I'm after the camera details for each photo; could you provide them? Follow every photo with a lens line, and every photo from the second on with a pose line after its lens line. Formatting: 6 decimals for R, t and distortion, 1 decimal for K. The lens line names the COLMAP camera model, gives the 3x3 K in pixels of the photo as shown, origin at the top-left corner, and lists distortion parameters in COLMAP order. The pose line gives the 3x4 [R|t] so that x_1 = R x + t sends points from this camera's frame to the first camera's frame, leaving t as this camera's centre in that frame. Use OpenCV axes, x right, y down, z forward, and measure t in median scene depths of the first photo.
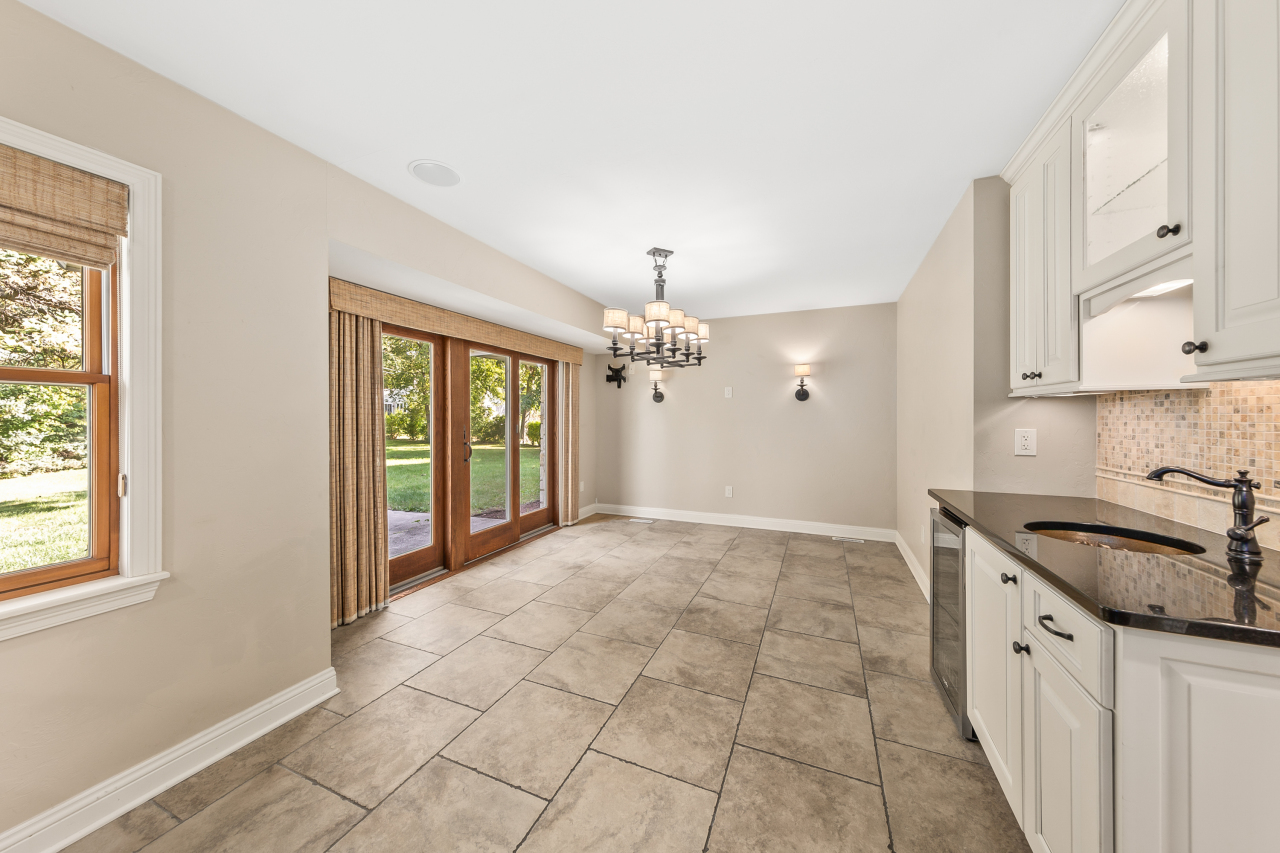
lens RADIAL K [[435.5, 0, 640.0], [0, 435.5, 416.1], [0, 0, 1]] dist [0.002213, 0.000012]
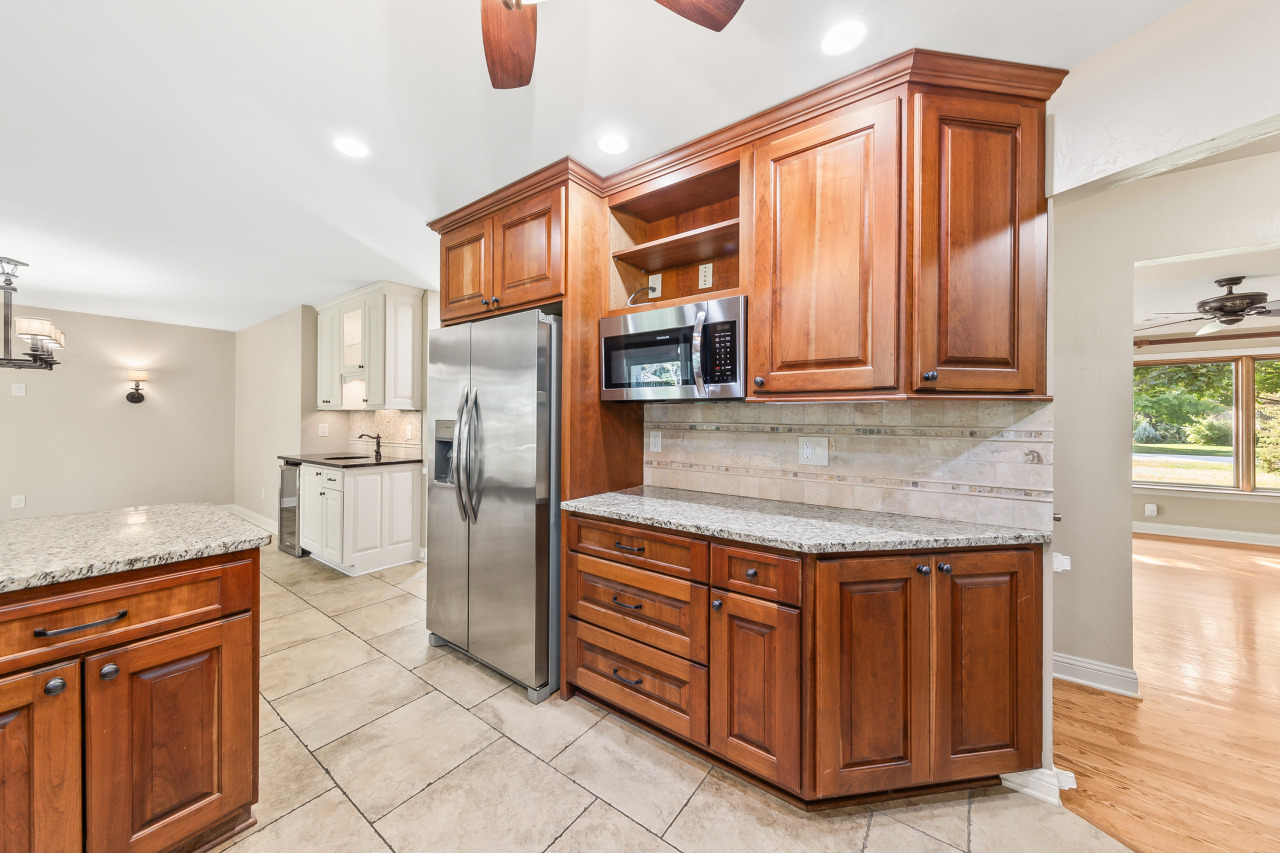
lens RADIAL K [[445.4, 0, 644.7], [0, 445.4, 418.9], [0, 0, 1]] dist [-0.009018, -0.000144]
pose [[0.217244, 0.003650, 0.976111, -1.147360], [-0.005849, 0.999980, -0.002438, -0.000828], [-0.976100, -0.005180, 0.217261, -1.293999]]
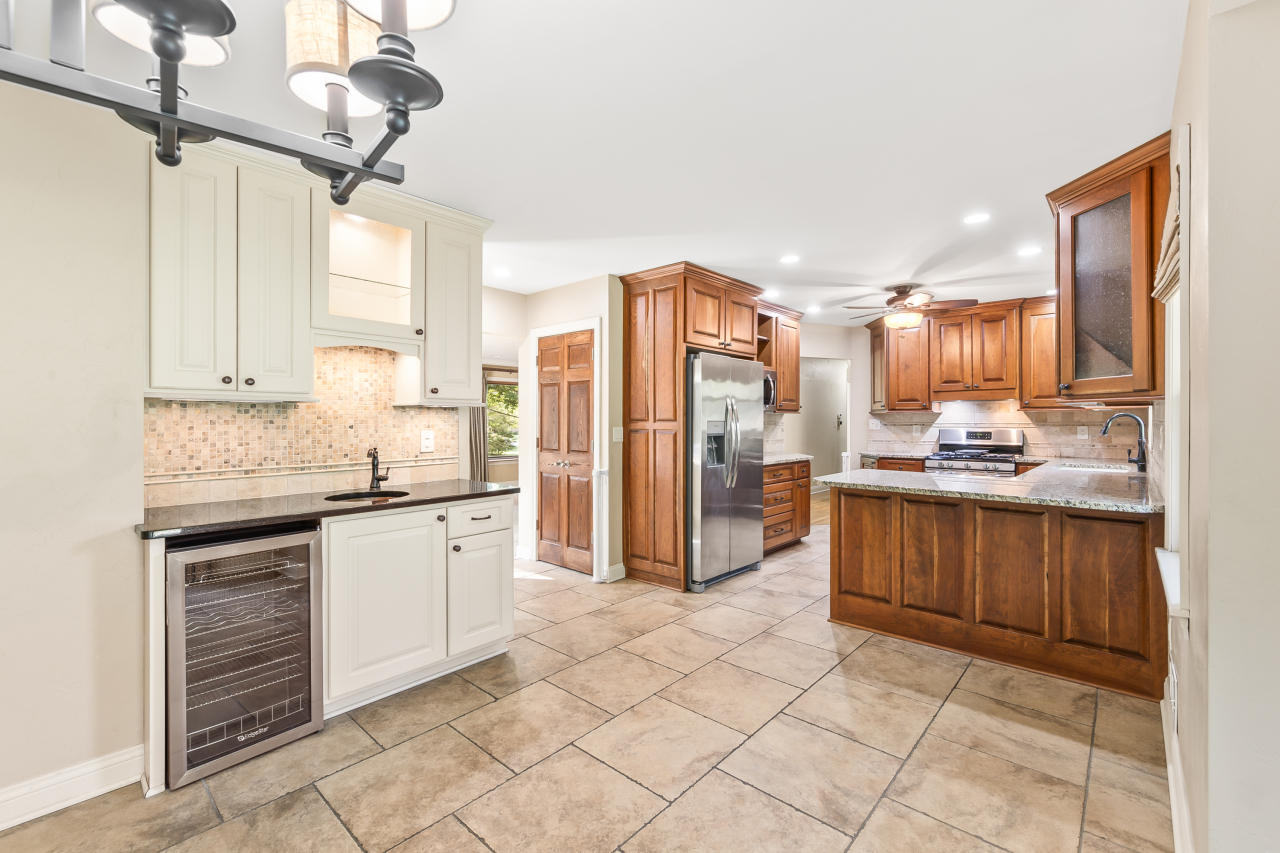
lens RADIAL K [[547.5, 0, 641.3], [0, 547.5, 419.2], [0, 0, 1]] dist [-0.001669, -0.000126]
pose [[-0.945853, 0.002924, 0.324581, -0.404021], [0.002381, 0.999995, -0.002069, 0.000733], [-0.324586, -0.001185, -0.945856, 1.985257]]
